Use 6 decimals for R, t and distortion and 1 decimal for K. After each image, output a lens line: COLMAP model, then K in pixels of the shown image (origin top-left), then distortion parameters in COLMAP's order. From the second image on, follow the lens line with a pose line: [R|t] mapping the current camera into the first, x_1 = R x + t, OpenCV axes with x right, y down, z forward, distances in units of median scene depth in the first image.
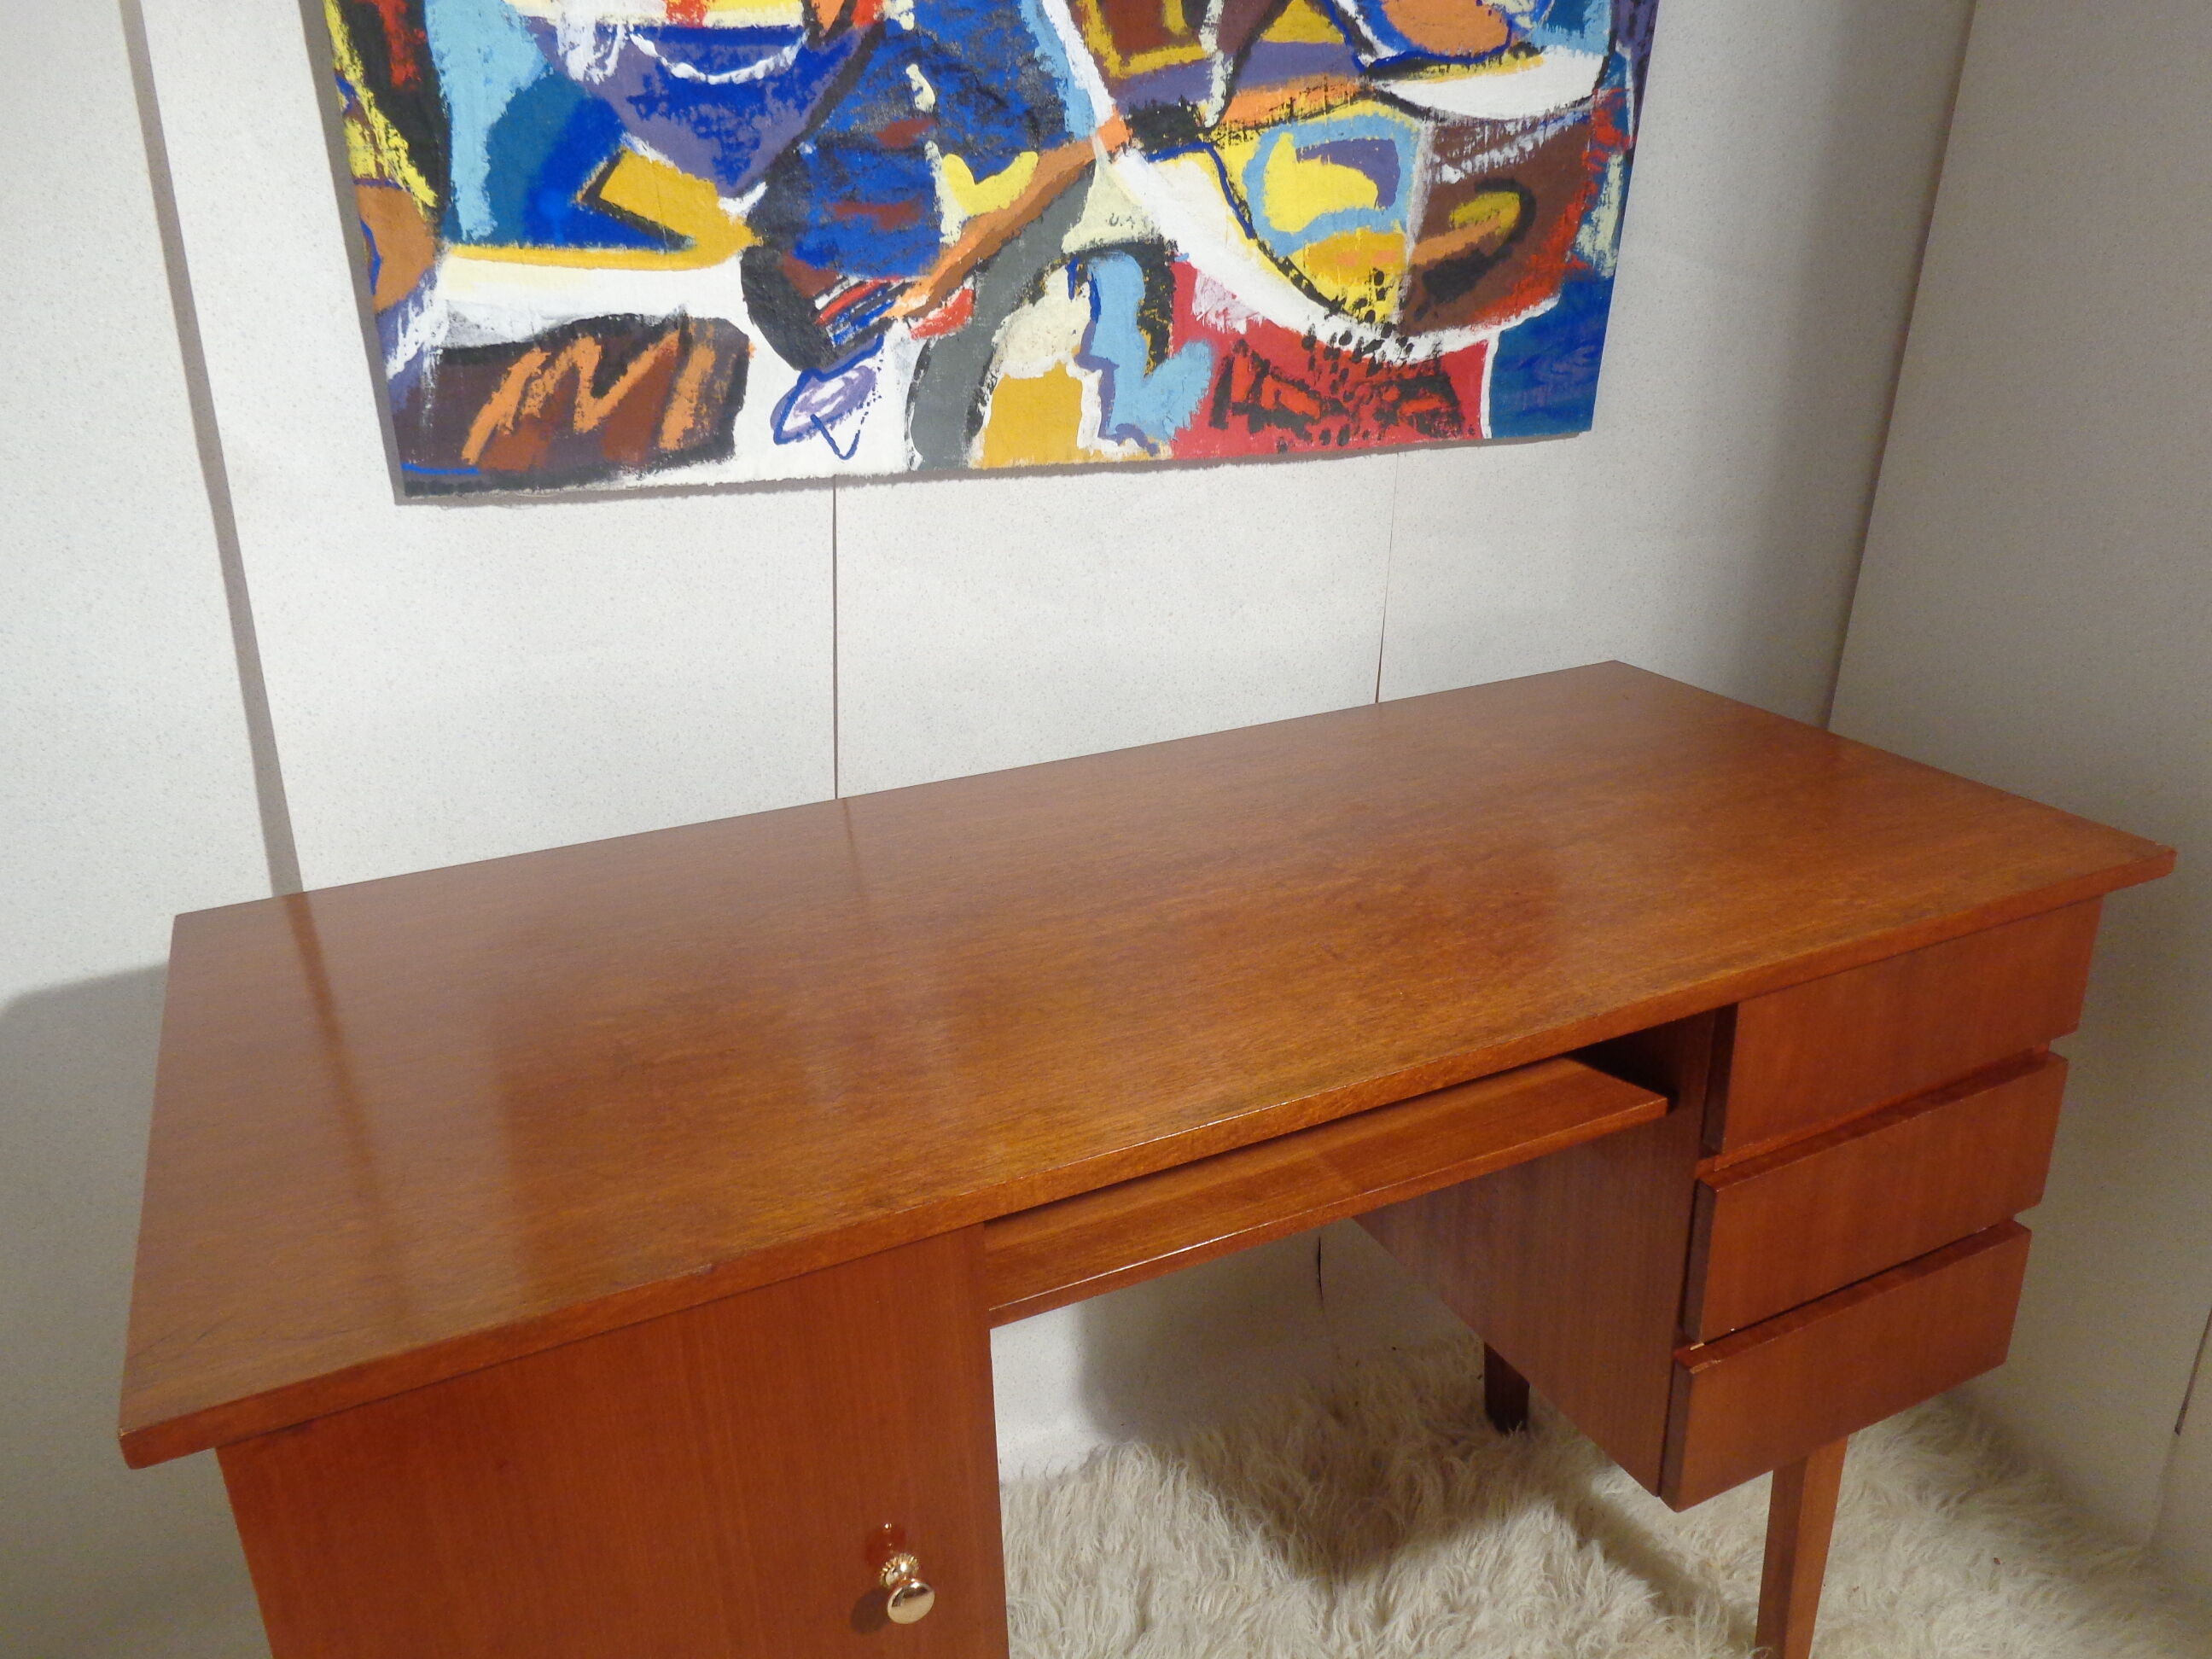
lens RADIAL K [[1618.6, 0, 1101.8], [0, 1618.6, 850.1], [0, 0, 1]] dist [-0.021035, 0.004333]
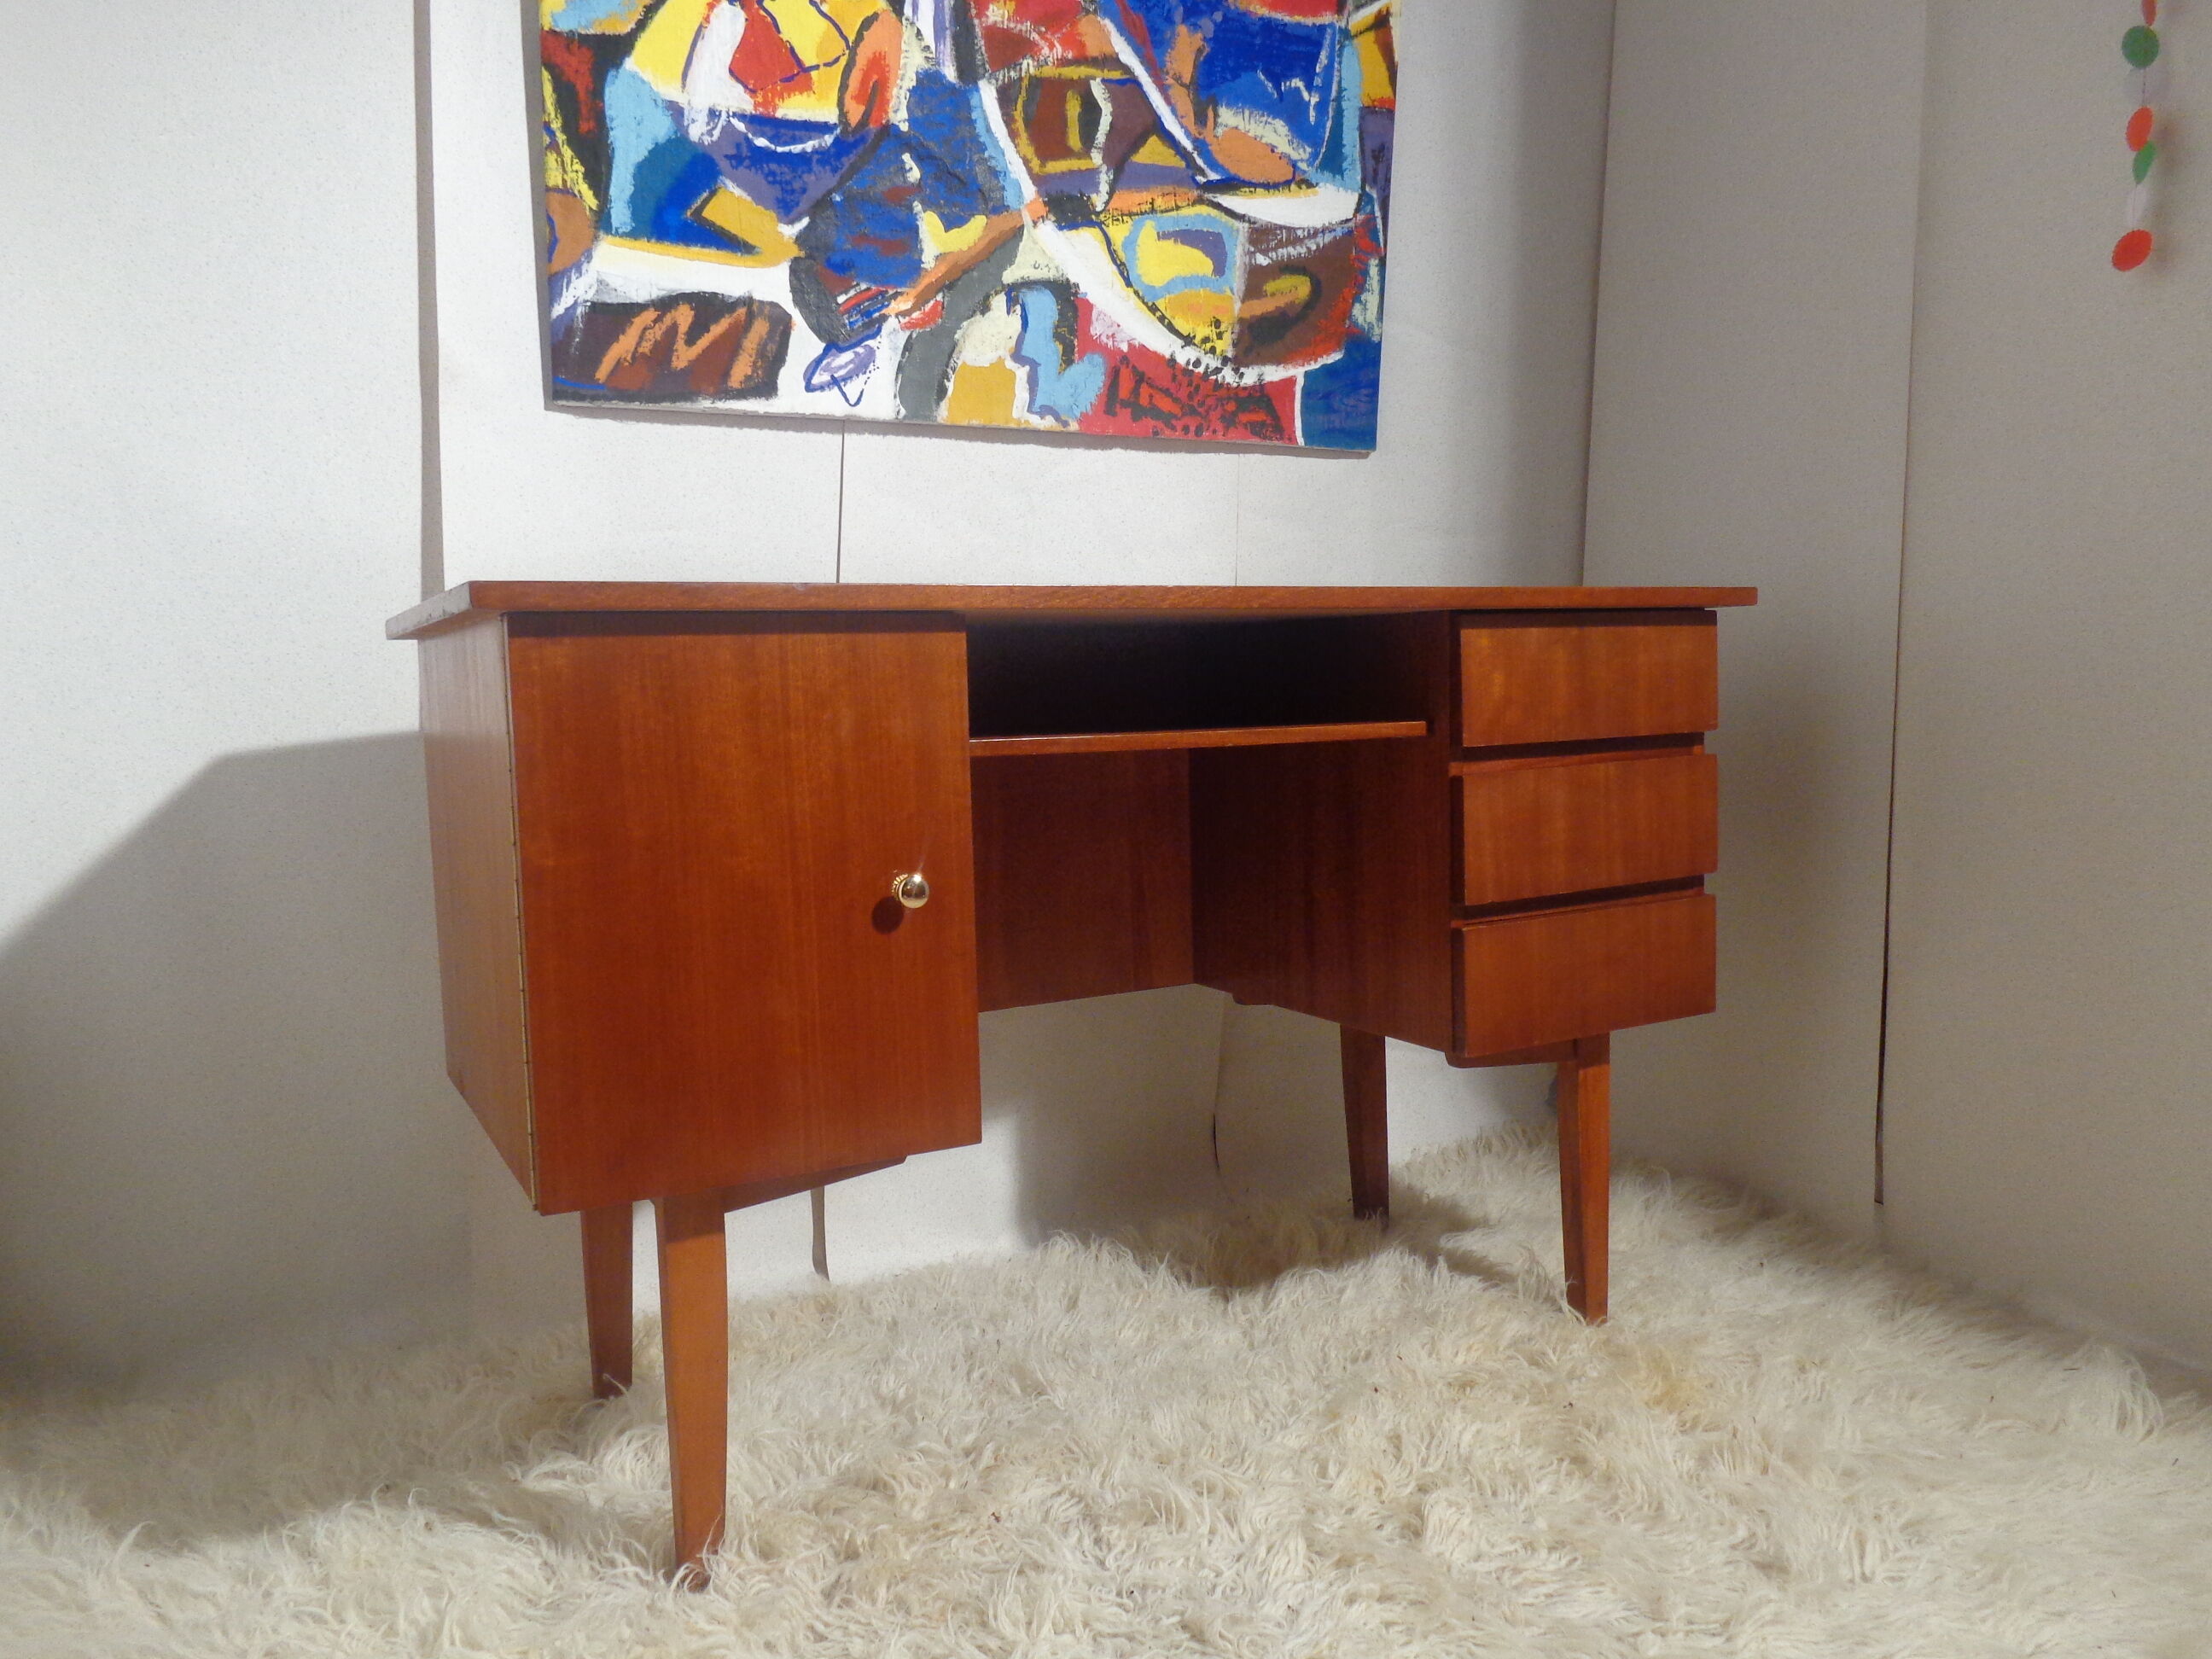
lens RADIAL K [[1608.1, 0, 1102.5], [0, 1608.1, 859.0], [0, 0, 1]] dist [-0.065984, 0.092217]
pose [[0.998631, -0.008193, 0.051653, -0.012415], [0.021876, 0.962539, -0.270260, 0.536172], [-0.047504, 0.271020, 0.961401, -0.276714]]
